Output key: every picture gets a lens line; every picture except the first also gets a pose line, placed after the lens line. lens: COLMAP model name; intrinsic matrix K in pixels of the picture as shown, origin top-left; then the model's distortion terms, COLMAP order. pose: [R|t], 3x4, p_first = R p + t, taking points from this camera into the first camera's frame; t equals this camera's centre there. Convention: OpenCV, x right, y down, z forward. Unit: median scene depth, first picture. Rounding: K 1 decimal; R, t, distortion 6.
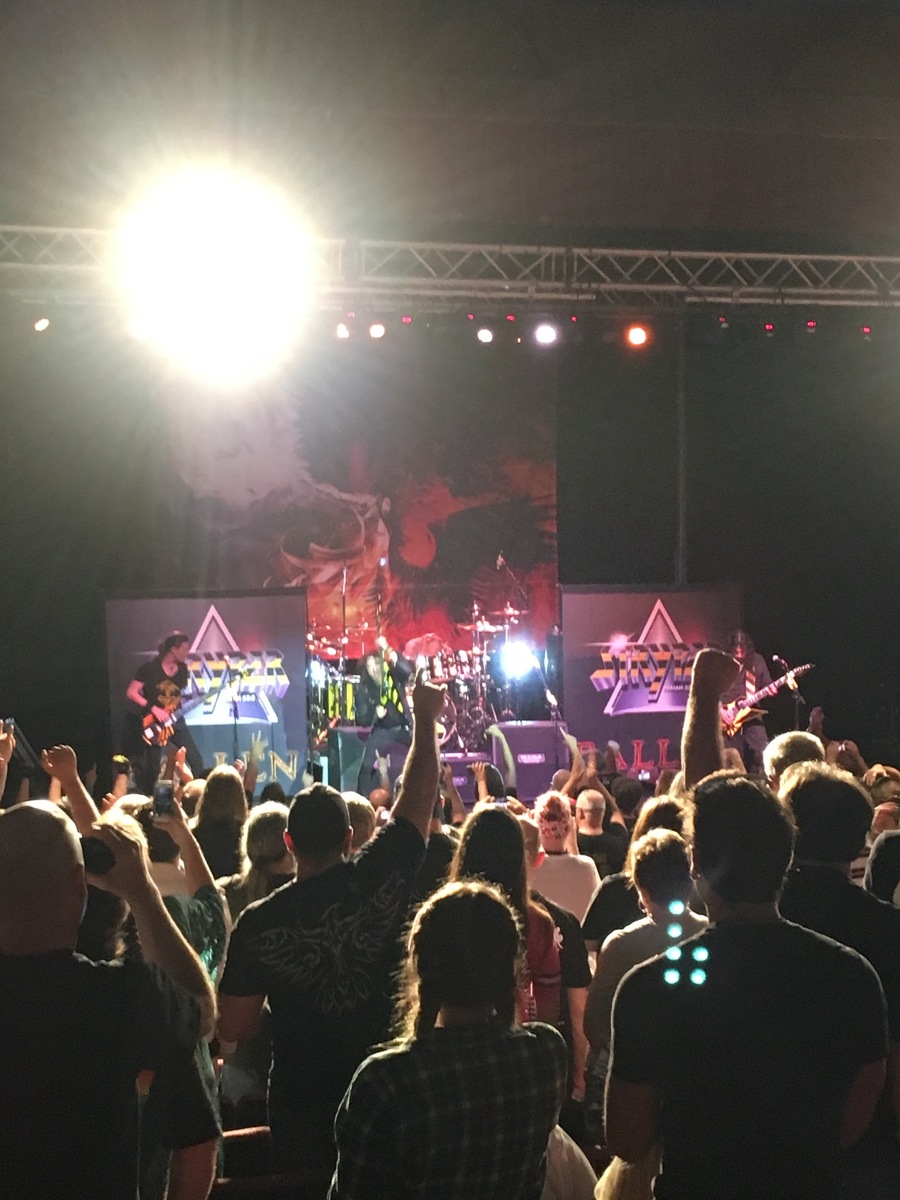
lens RADIAL K [[2189.8, 0, 451.5], [0, 2189.8, 606.0], [0, 0, 1]] dist [0.054574, 0.000000]
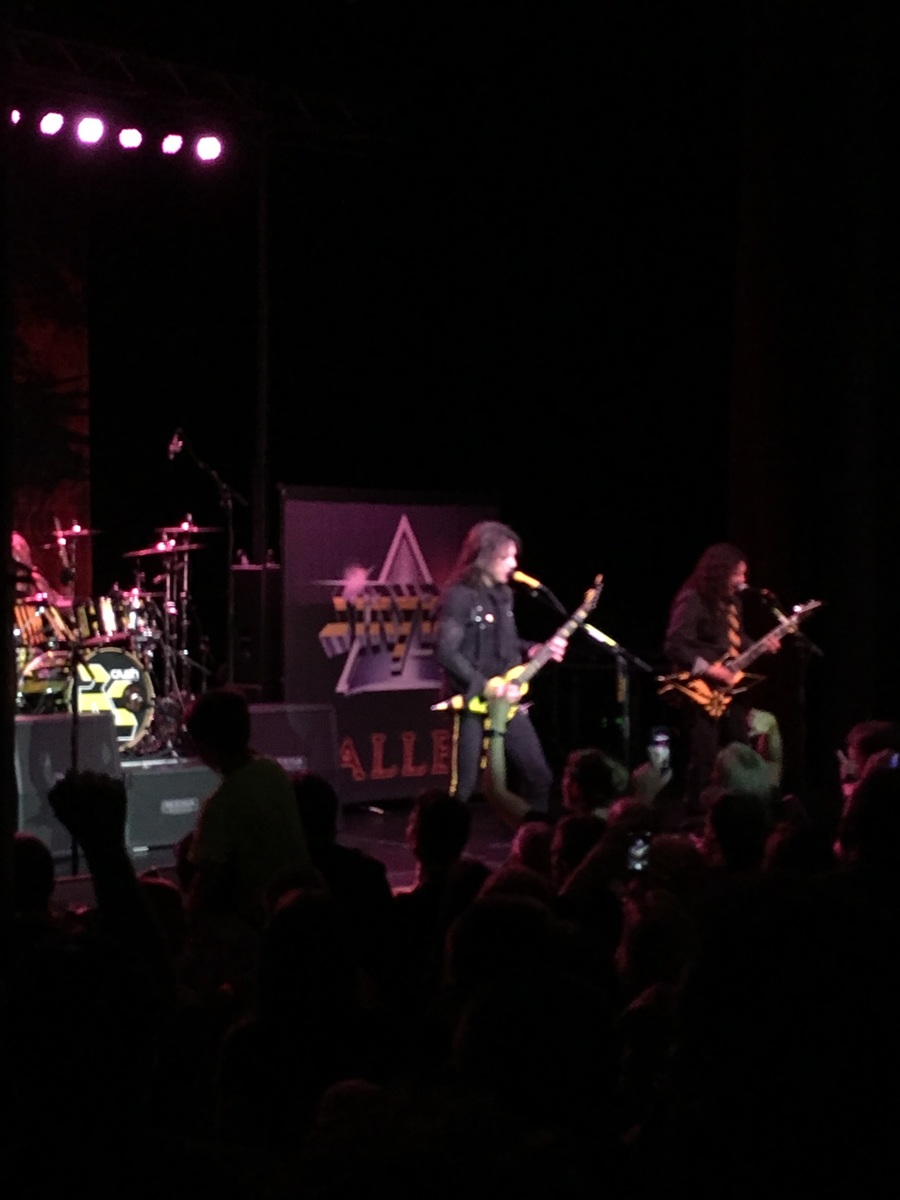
lens RADIAL K [[2215.4, 0, 427.7], [0, 2215.4, 612.4], [0, 0, 1]] dist [0.087375, 0.000000]
pose [[0.877428, 0.003047, 0.479698, -0.212013], [0.005116, 0.999864, -0.015710, 0.035822], [-0.479680, 0.016239, 0.877293, 0.422332]]
